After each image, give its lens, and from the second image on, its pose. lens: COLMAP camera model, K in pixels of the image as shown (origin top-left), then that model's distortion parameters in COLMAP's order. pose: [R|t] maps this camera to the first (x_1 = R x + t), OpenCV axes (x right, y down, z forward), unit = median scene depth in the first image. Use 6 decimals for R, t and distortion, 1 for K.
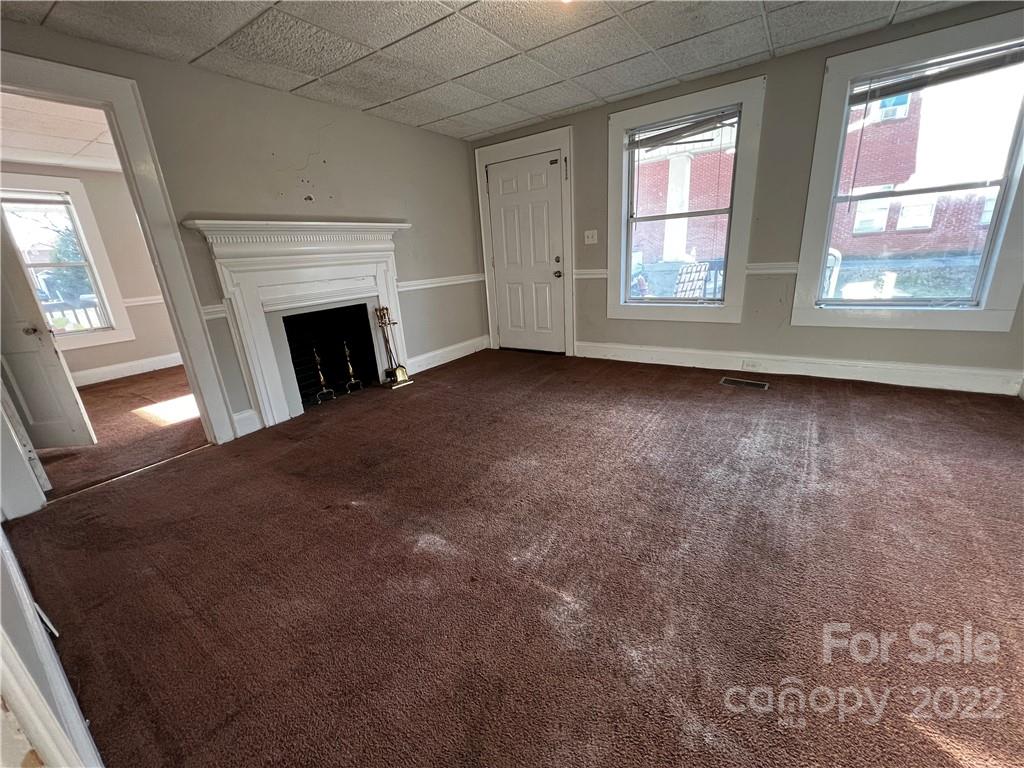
lens RADIAL K [[407.0, 0, 512.0], [0, 407.0, 384.0], [0, 0, 1]] dist [-0.000109, -0.000355]
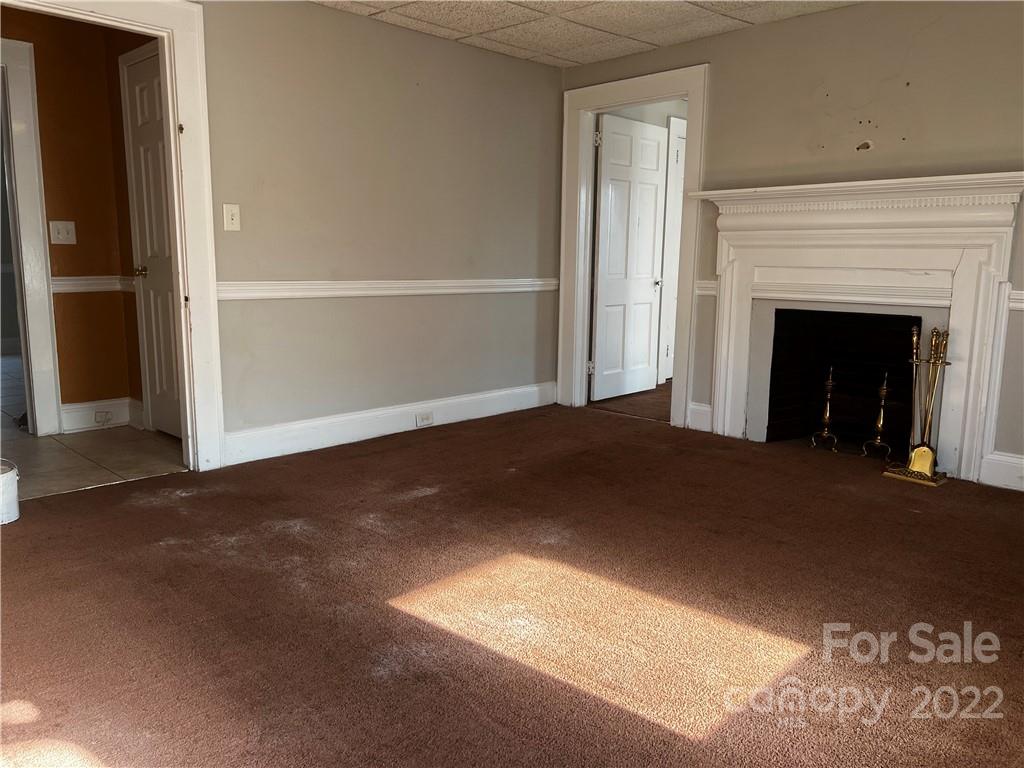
lens RADIAL K [[760.9, 0, 512.0], [0, 760.9, 384.0], [0, 0, 1]] dist [0.090696, -0.126608]
pose [[-0.183127, 0.227100, -0.956499, 0.921826], [-0.299806, 0.913704, 0.274338, -0.283792], [0.936259, 0.337002, -0.099238, 0.738968]]
